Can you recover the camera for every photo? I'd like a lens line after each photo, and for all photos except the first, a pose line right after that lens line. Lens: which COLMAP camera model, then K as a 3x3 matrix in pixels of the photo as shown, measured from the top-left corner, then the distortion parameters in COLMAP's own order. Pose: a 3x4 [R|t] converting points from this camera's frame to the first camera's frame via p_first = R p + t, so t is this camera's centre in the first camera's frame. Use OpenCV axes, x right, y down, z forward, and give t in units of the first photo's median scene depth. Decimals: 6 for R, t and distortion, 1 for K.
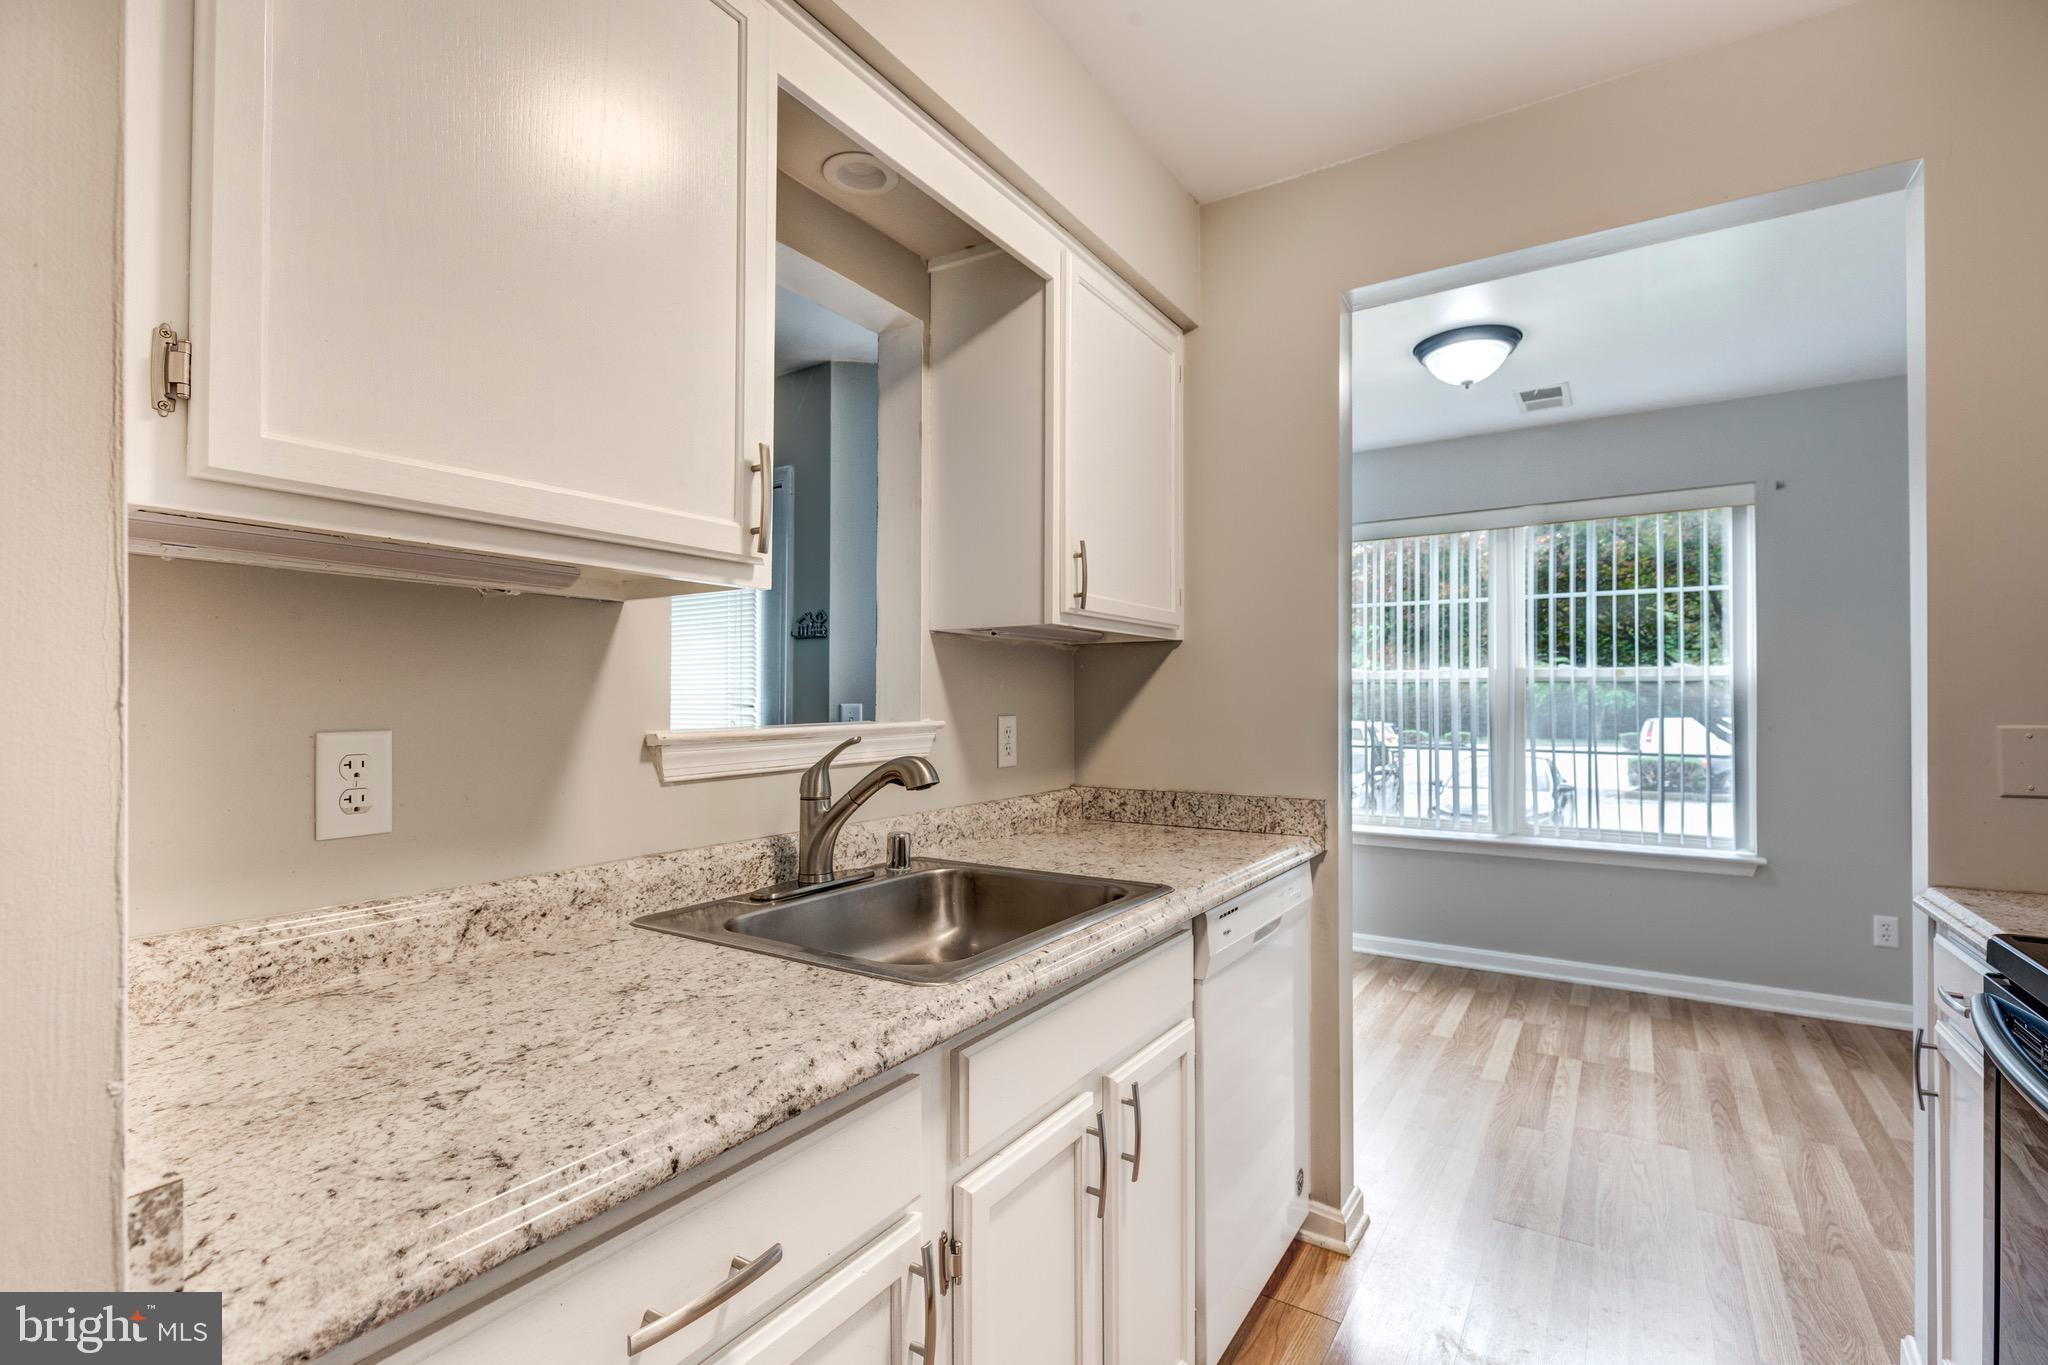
lens RADIAL K [[920.5, 0, 1022.6], [0, 920.5, 689.3], [0, 0, 1]] dist [0.000531, -0.000364]
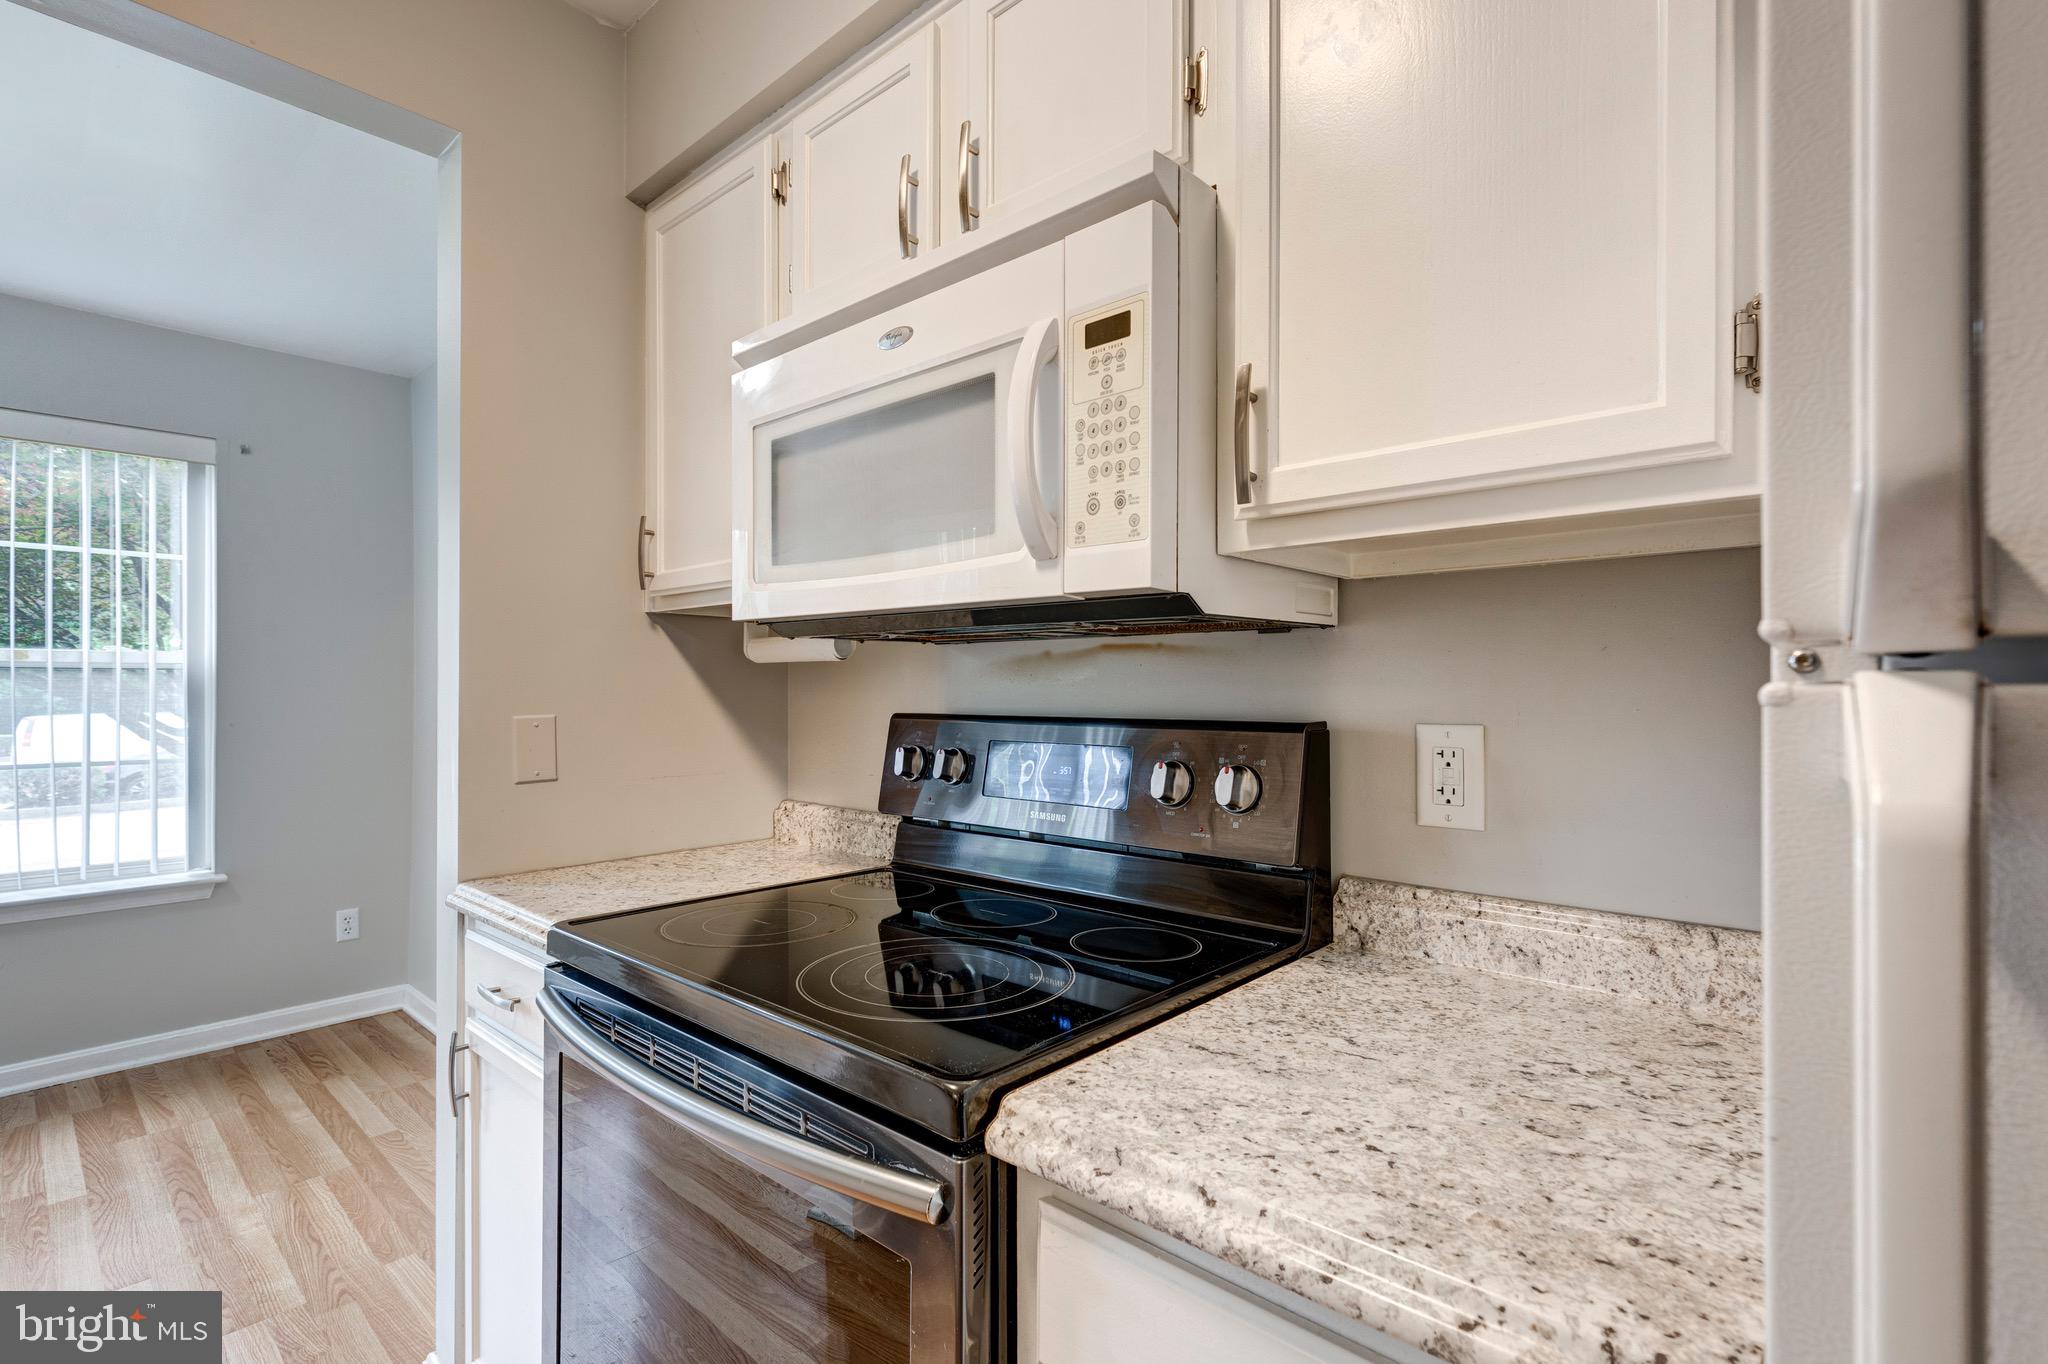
lens RADIAL K [[955.4, 0, 1033.5], [0, 955.4, 683.8], [0, 0, 1]] dist [0.001162, 0.000180]
pose [[0.158411, 0.003292, 0.987368, 0.038193], [-0.006585, 0.999976, -0.002278, 0.000742], [-0.987351, -0.006141, 0.158429, 0.114765]]
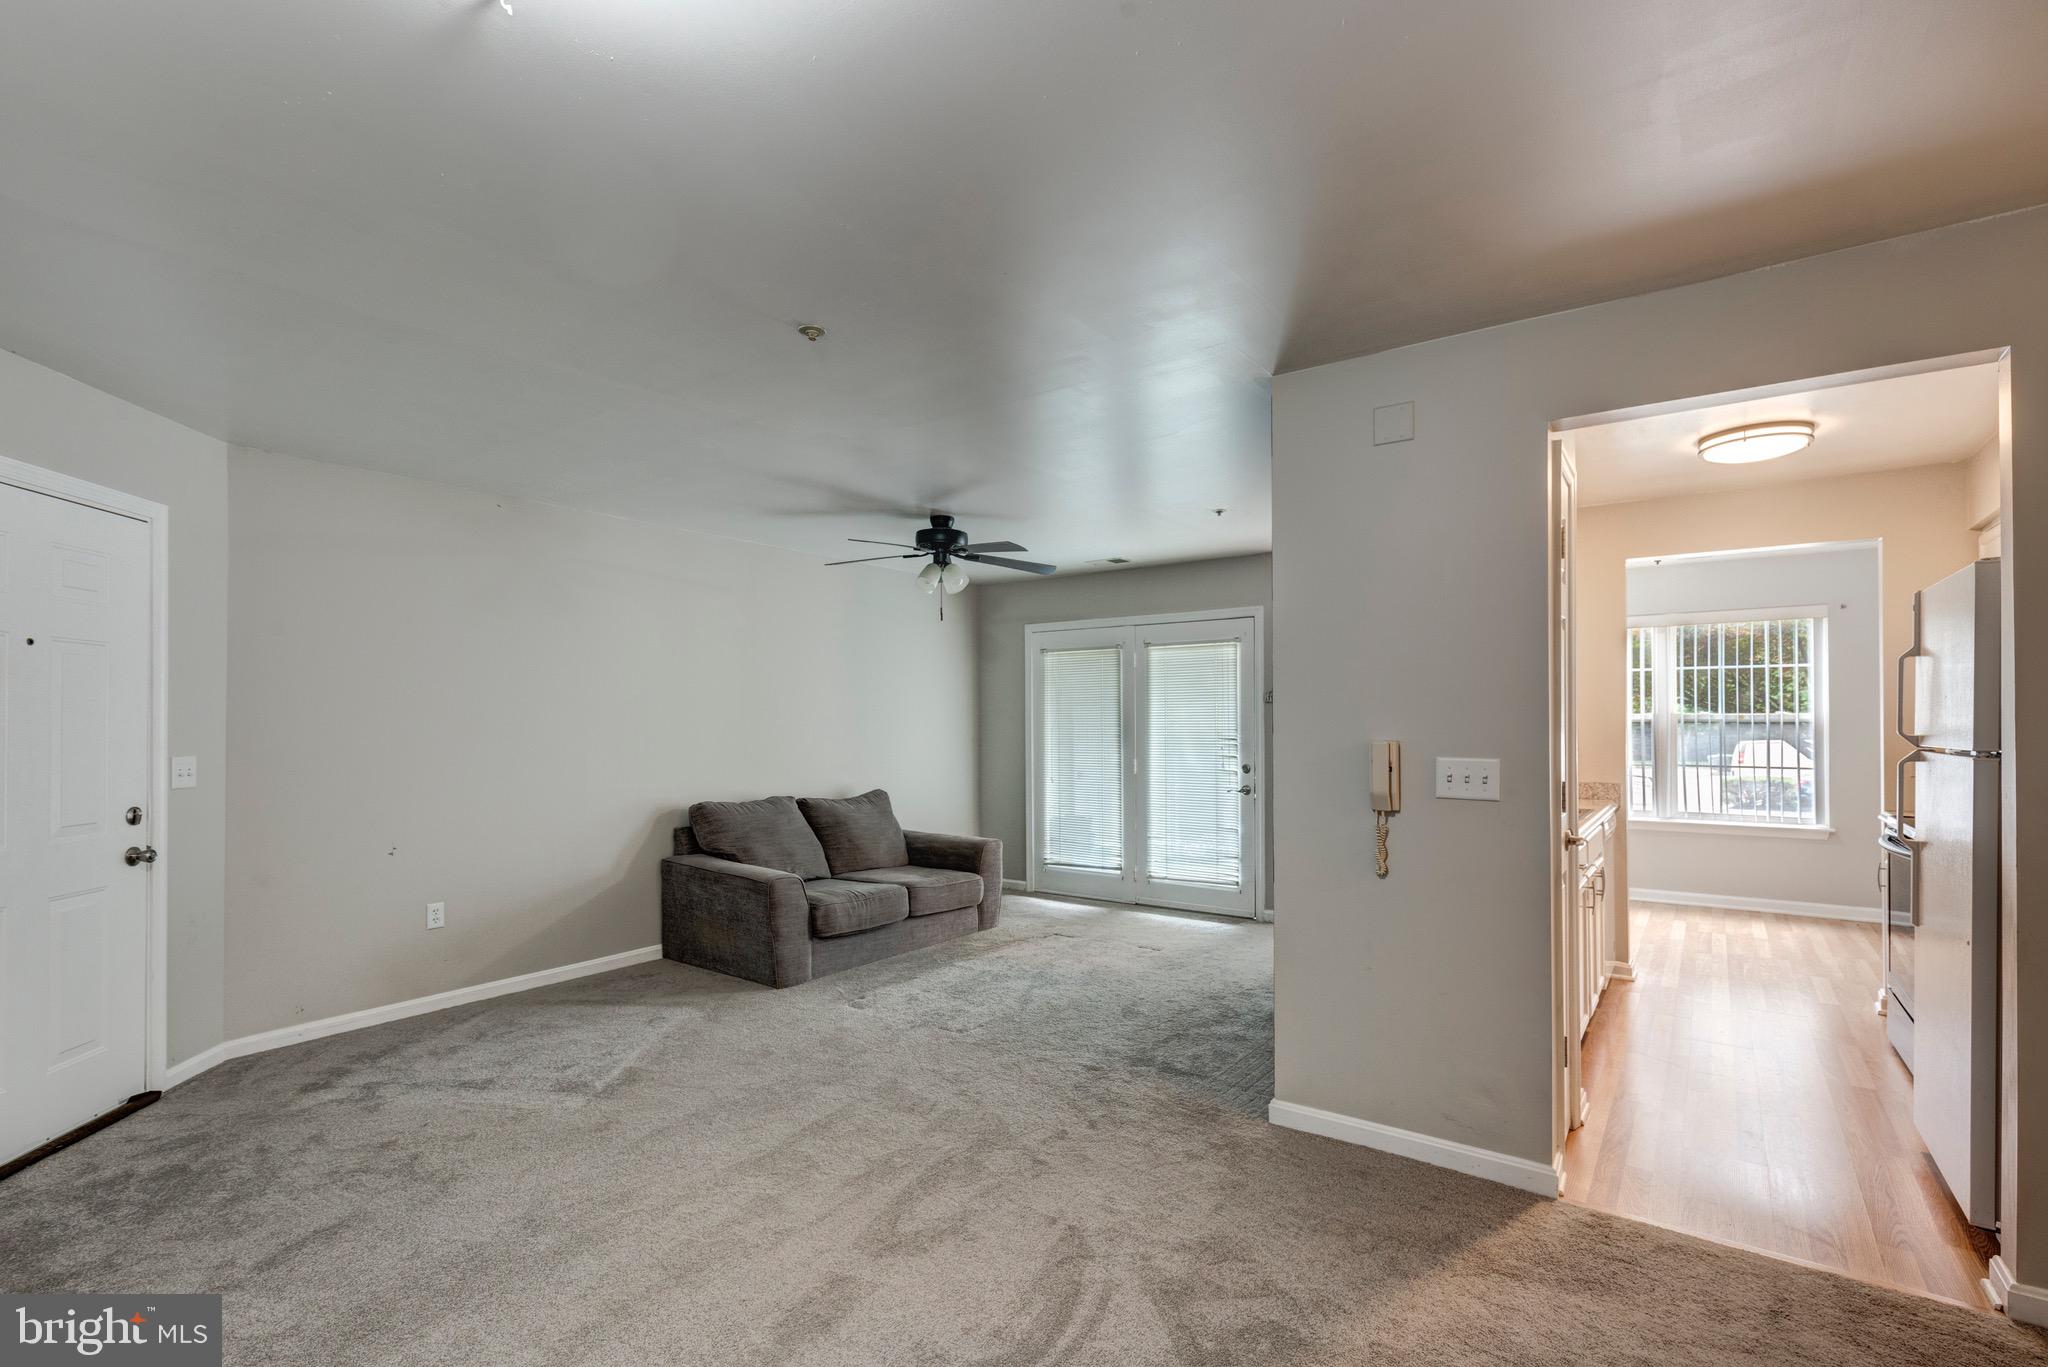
lens RADIAL K [[938.4, 0, 1000.0], [0, 938.4, 710.0], [0, 0, 1]] dist [-0.001894, -0.000368]
pose [[0.997777, -0.004499, -0.066490, -0.671592], [0.004463, 0.999990, -0.000698, -0.042819], [0.066492, 0.000400, 0.997787, -0.905508]]
